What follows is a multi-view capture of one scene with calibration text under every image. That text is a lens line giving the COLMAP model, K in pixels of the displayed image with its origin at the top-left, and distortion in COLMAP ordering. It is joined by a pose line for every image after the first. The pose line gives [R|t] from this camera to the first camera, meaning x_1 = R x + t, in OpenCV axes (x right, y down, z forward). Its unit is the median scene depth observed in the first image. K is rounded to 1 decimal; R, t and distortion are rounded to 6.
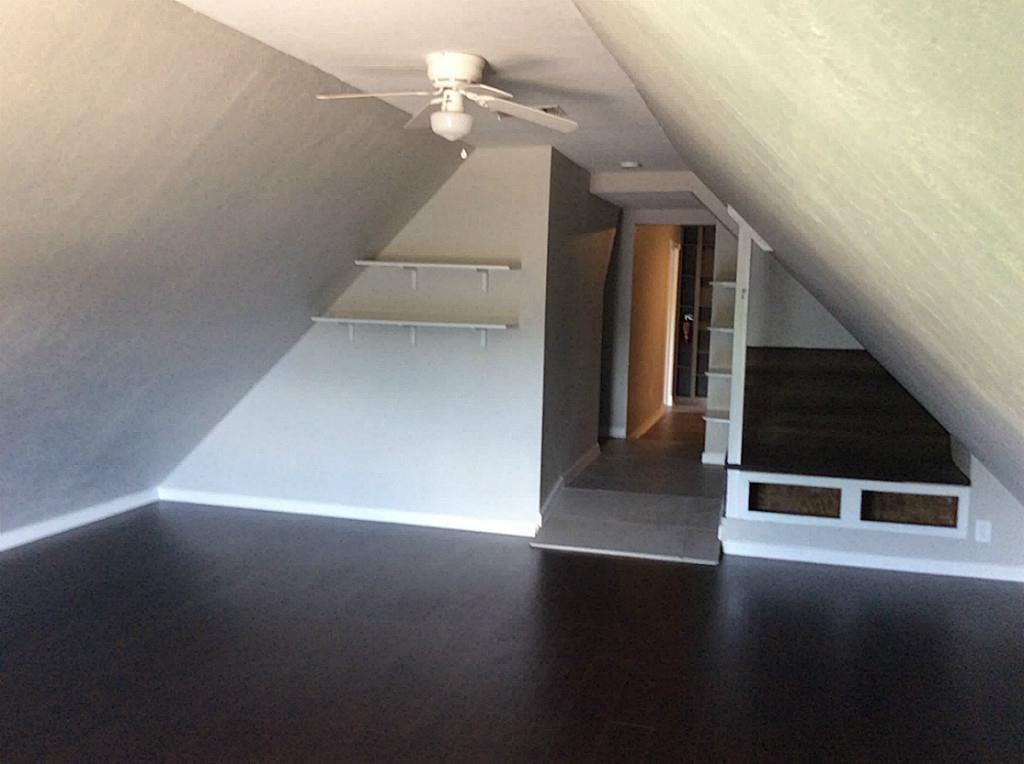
lens RADIAL K [[937.8, 0, 512.0], [0, 937.8, 382.0], [0, 0, 1]] dist [0.089711, -0.002323]
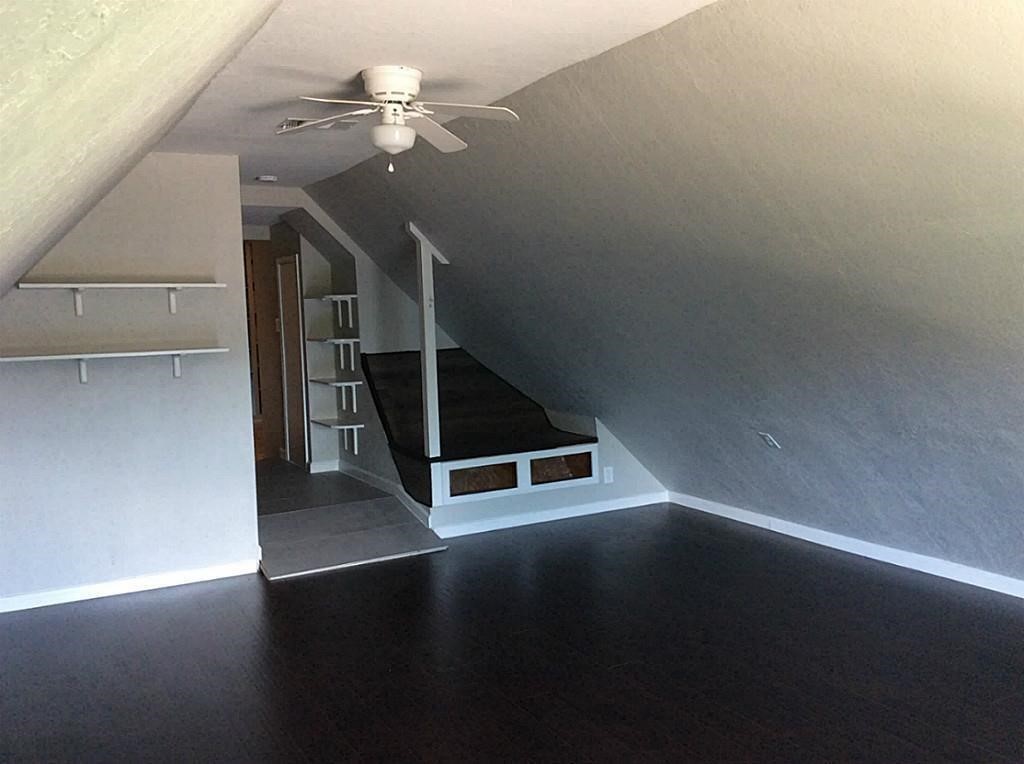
lens RADIAL K [[937.8, 0, 512.0], [0, 937.8, 382.0], [0, 0, 1]] dist [0.089711, -0.002323]
pose [[0.722033, -0.103768, 0.684033, -0.450925], [0.115278, 0.992911, 0.028943, -0.022127], [-0.682188, 0.057957, 0.728877, 0.139075]]
